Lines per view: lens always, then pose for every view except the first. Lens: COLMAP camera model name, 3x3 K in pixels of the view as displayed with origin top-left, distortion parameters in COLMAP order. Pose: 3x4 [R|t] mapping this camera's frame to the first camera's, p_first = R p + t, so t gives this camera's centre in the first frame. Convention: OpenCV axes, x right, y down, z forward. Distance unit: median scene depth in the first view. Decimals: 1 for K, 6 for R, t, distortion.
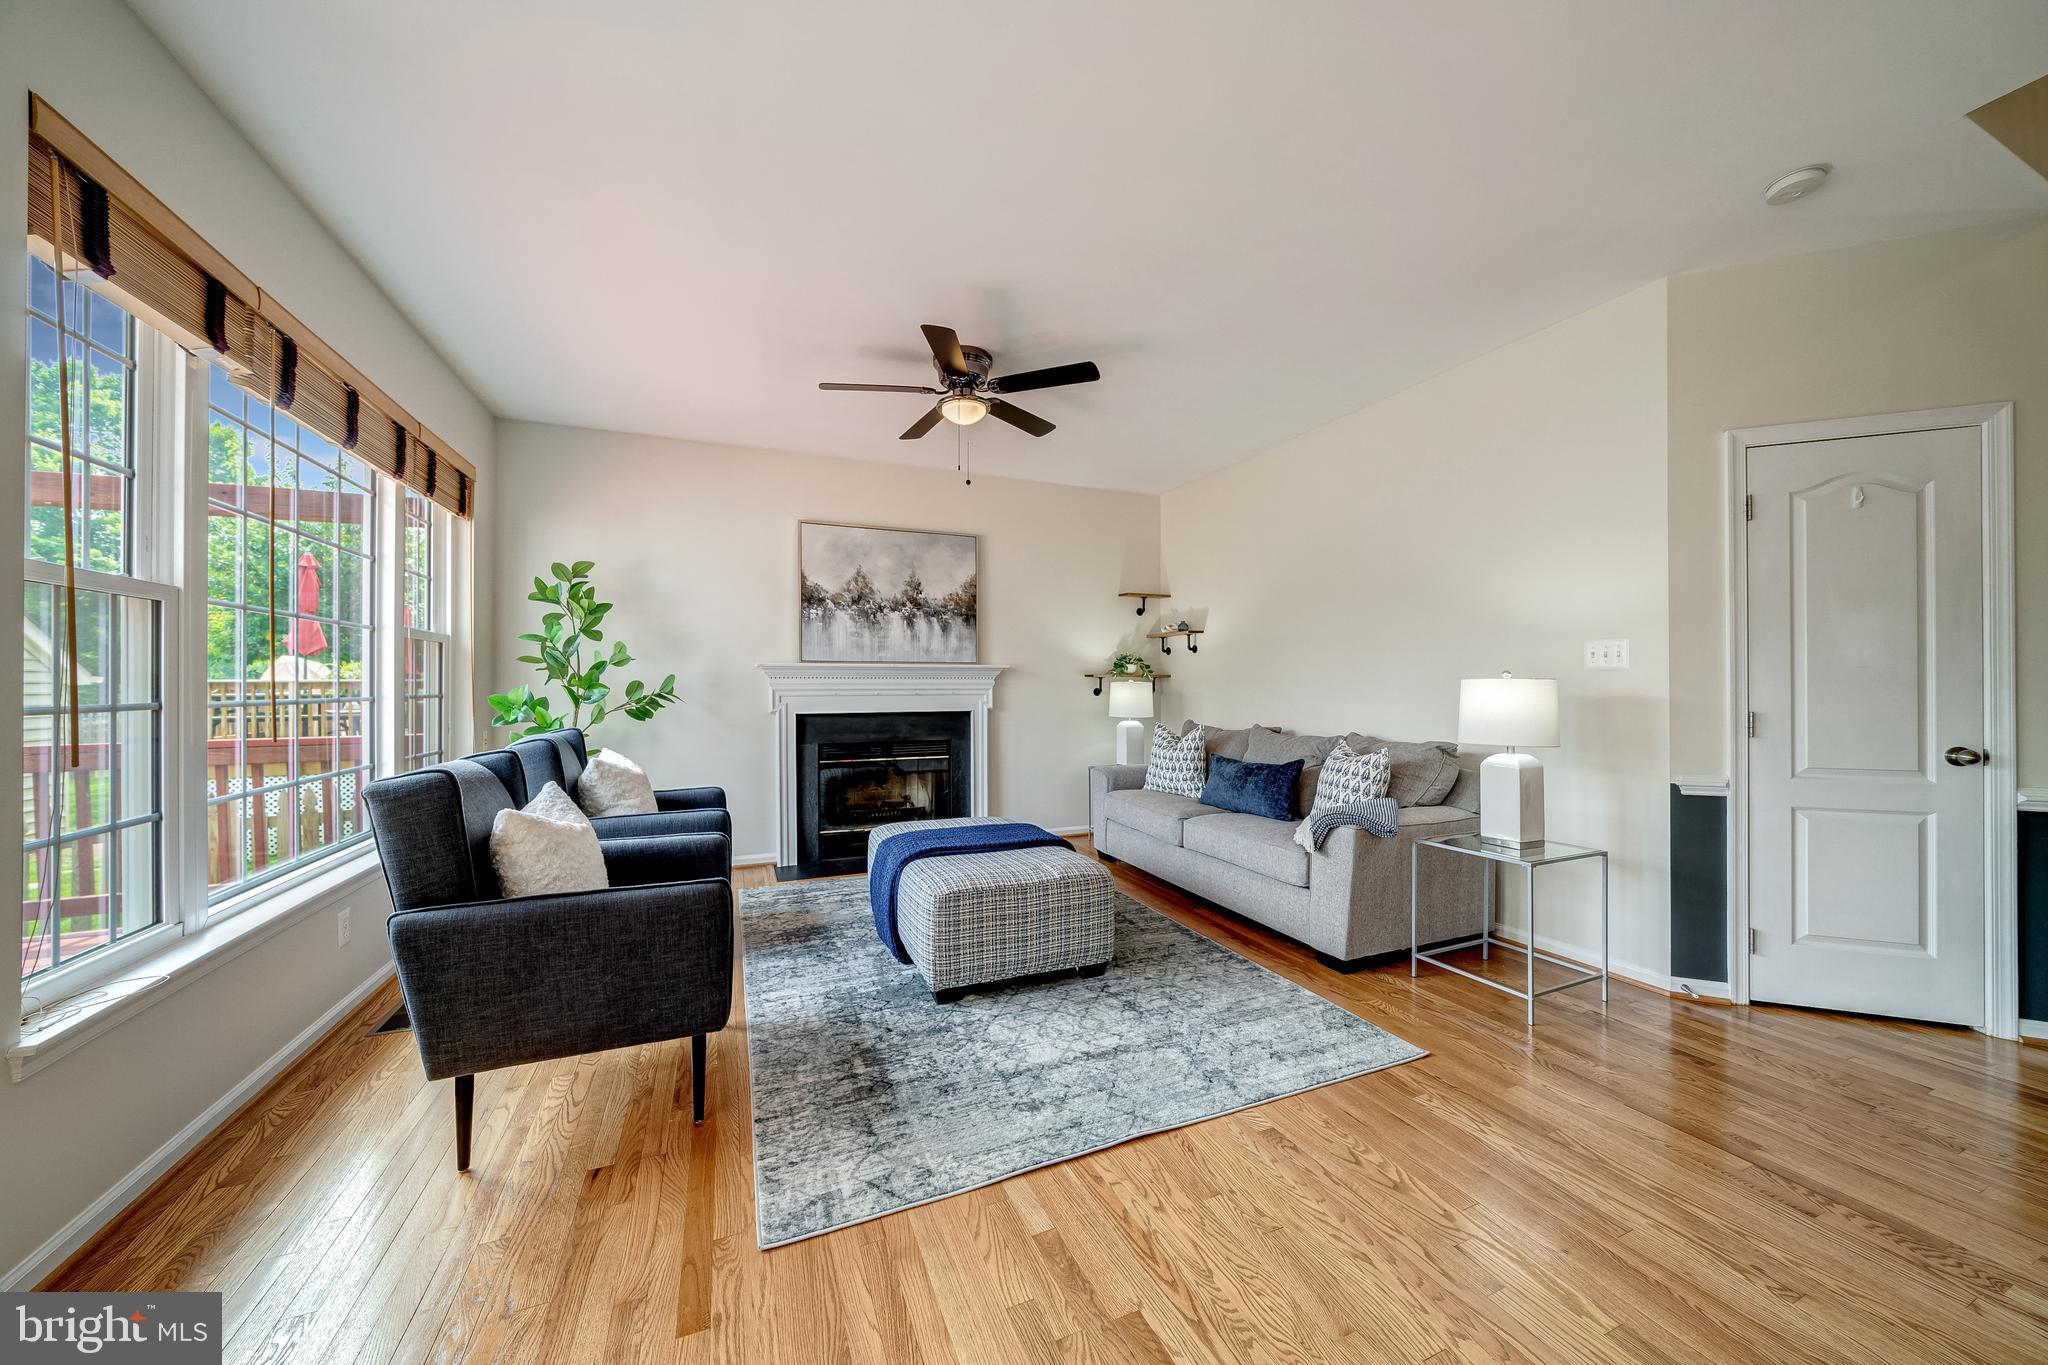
lens RADIAL K [[695.7, 0, 1020.0], [0, 695.7, 685.4], [0, 0, 1]] dist [-0.002319, -0.001092]
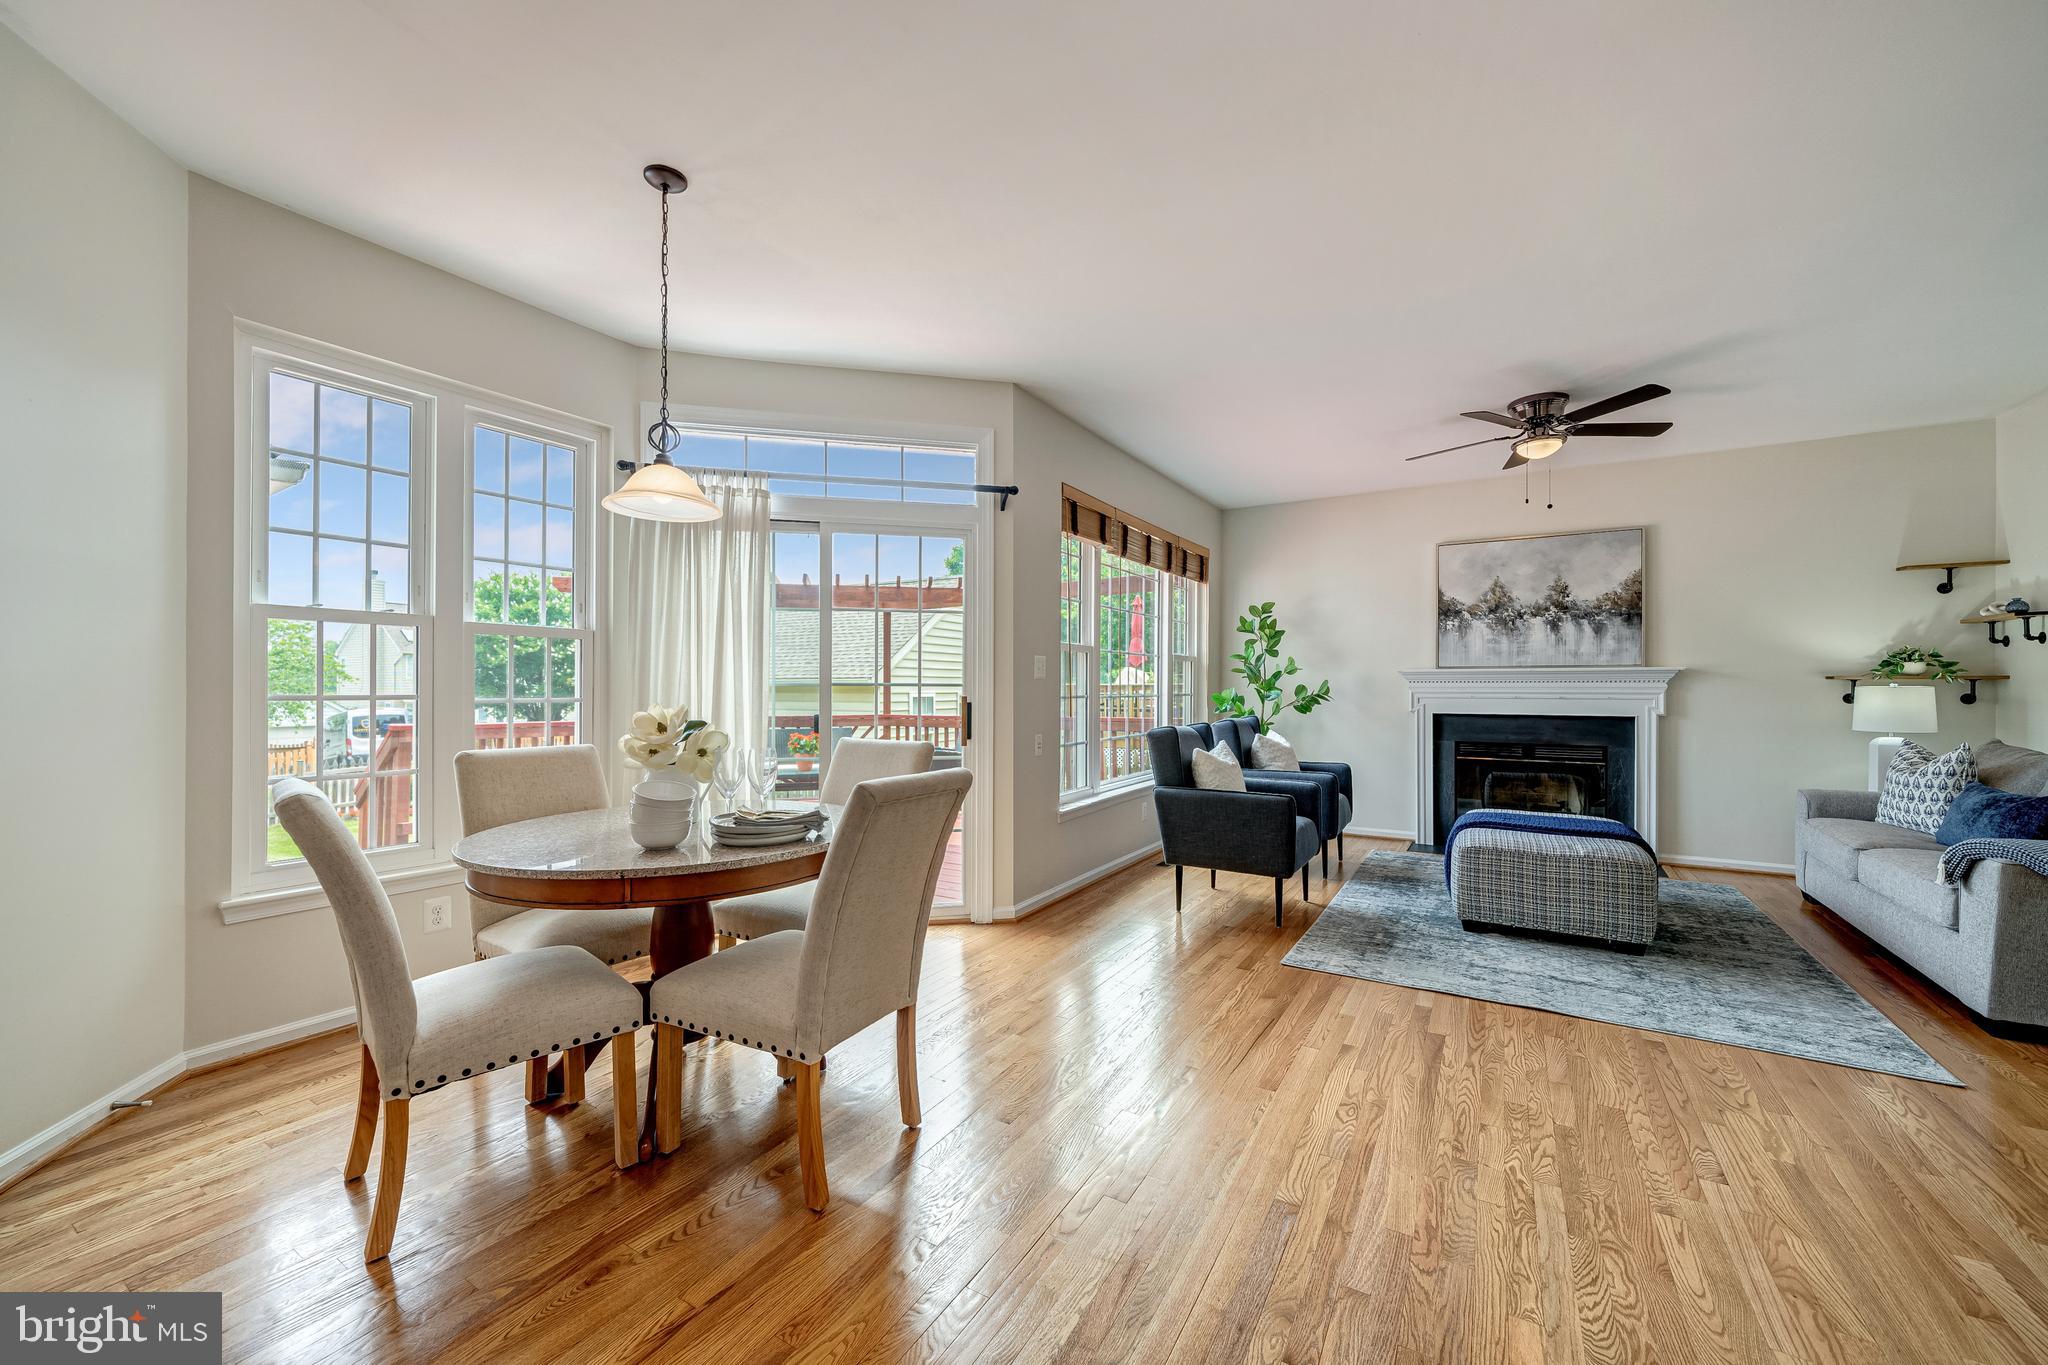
lens RADIAL K [[788.9, 0, 1028.7], [0, 788.9, 688.6], [0, 0, 1]] dist [-0.001434, -0.000848]
pose [[0.589434, 0.004323, -0.807805, 0.414504], [-0.003018, 0.999990, 0.003149, -0.002526], [0.807811, 0.000582, 0.589442, -0.380197]]
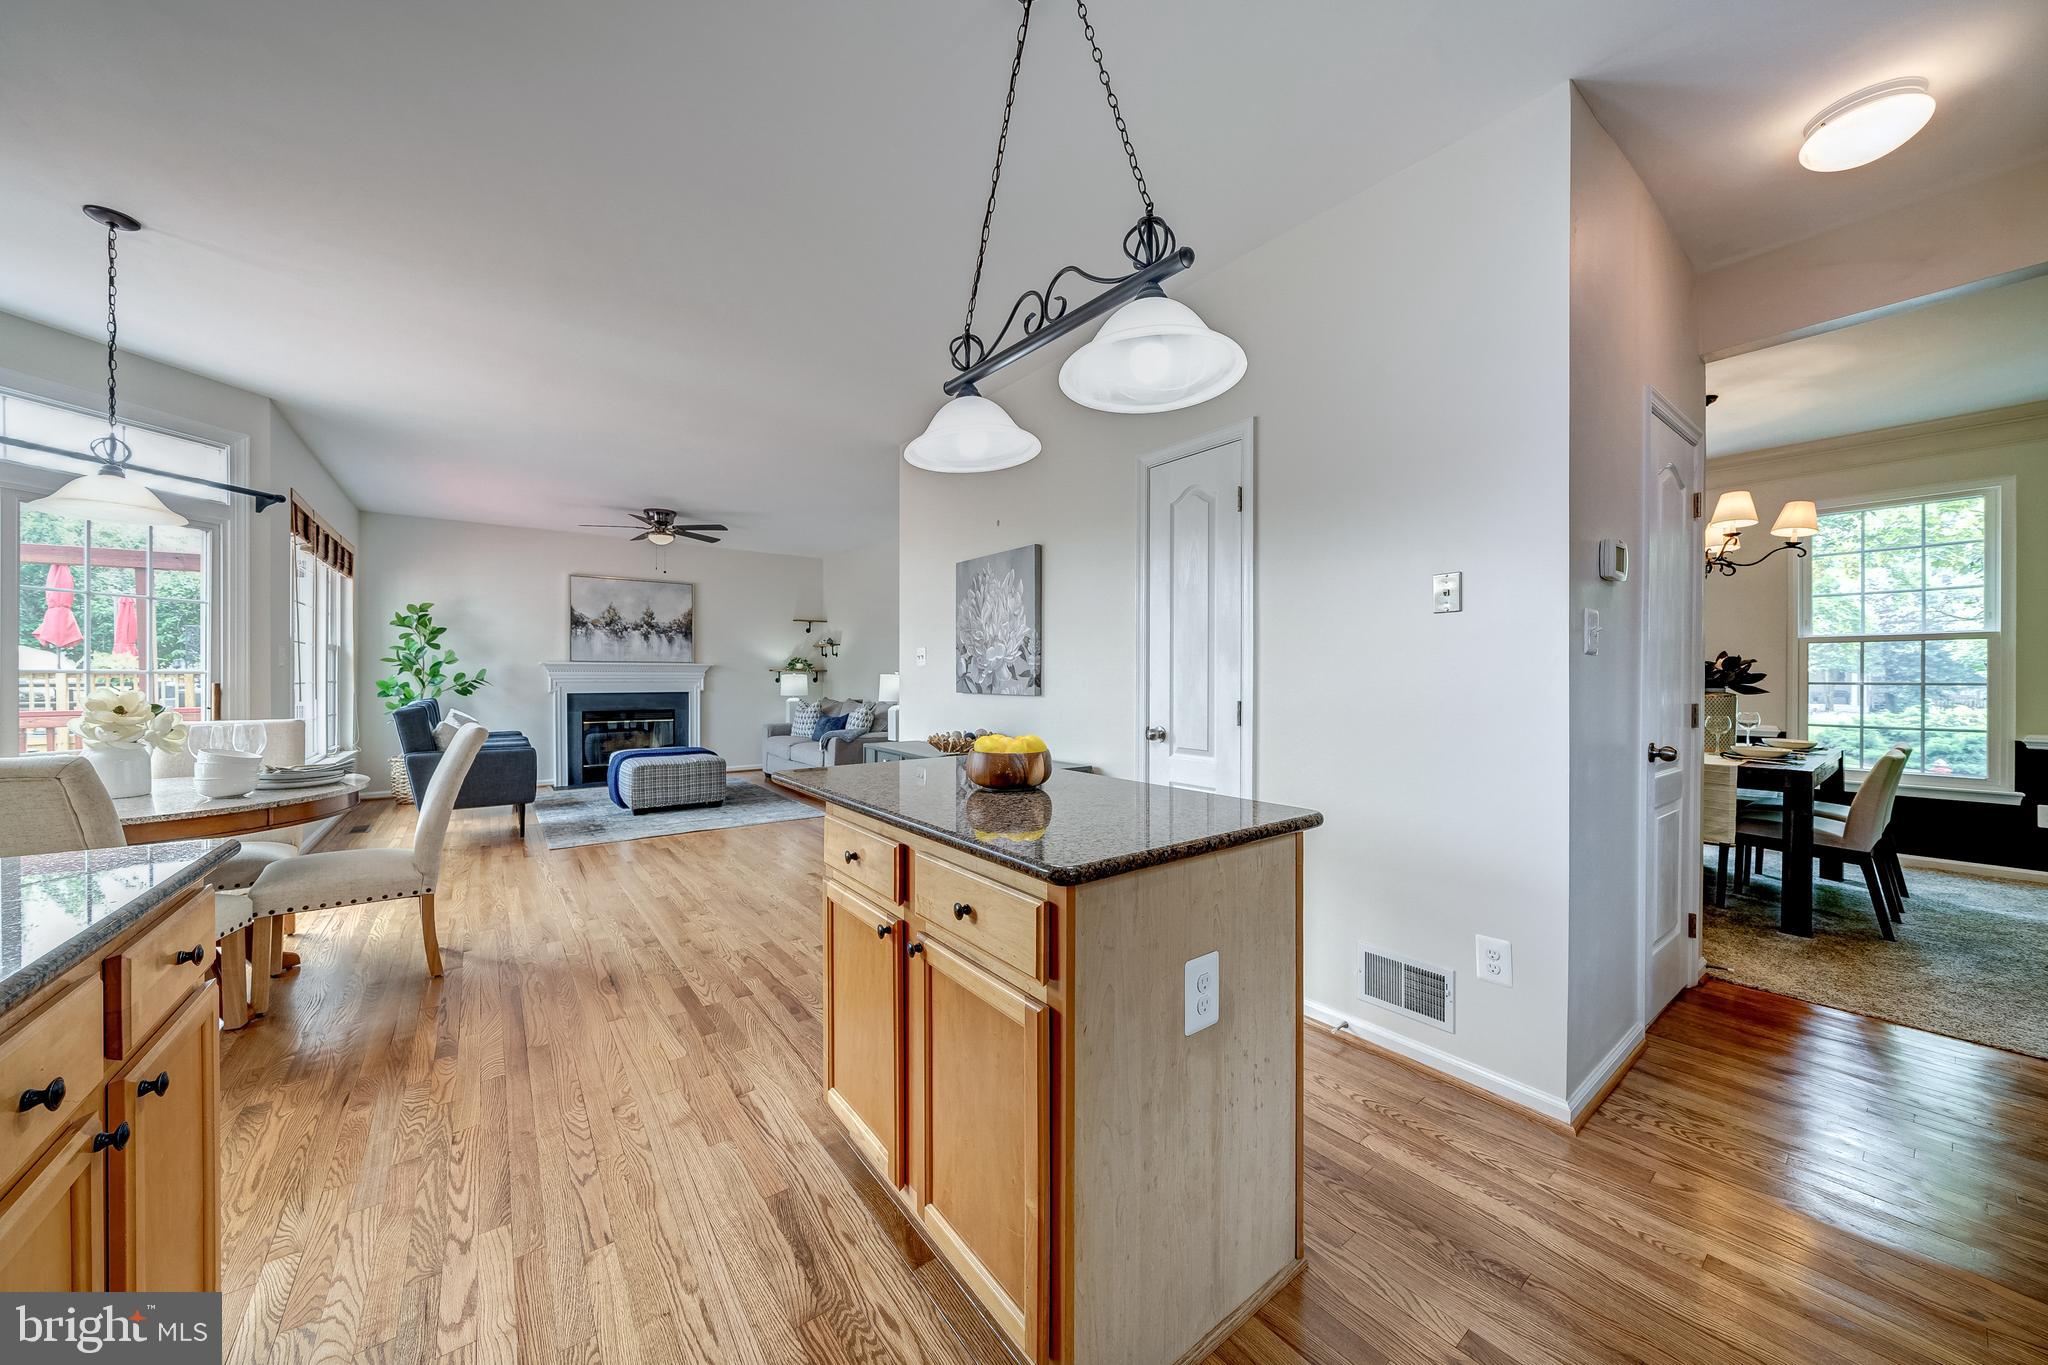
lens RADIAL K [[695.7, 0, 1014.5], [0, 695.7, 681.3], [0, 0, 1]] dist [-0.002319, -0.001092]
pose [[0.968758, 0.001596, 0.248002, 0.360749], [-0.003470, 0.999969, 0.007117, -0.002235], [-0.247983, -0.007756, 0.968733, -1.044240]]
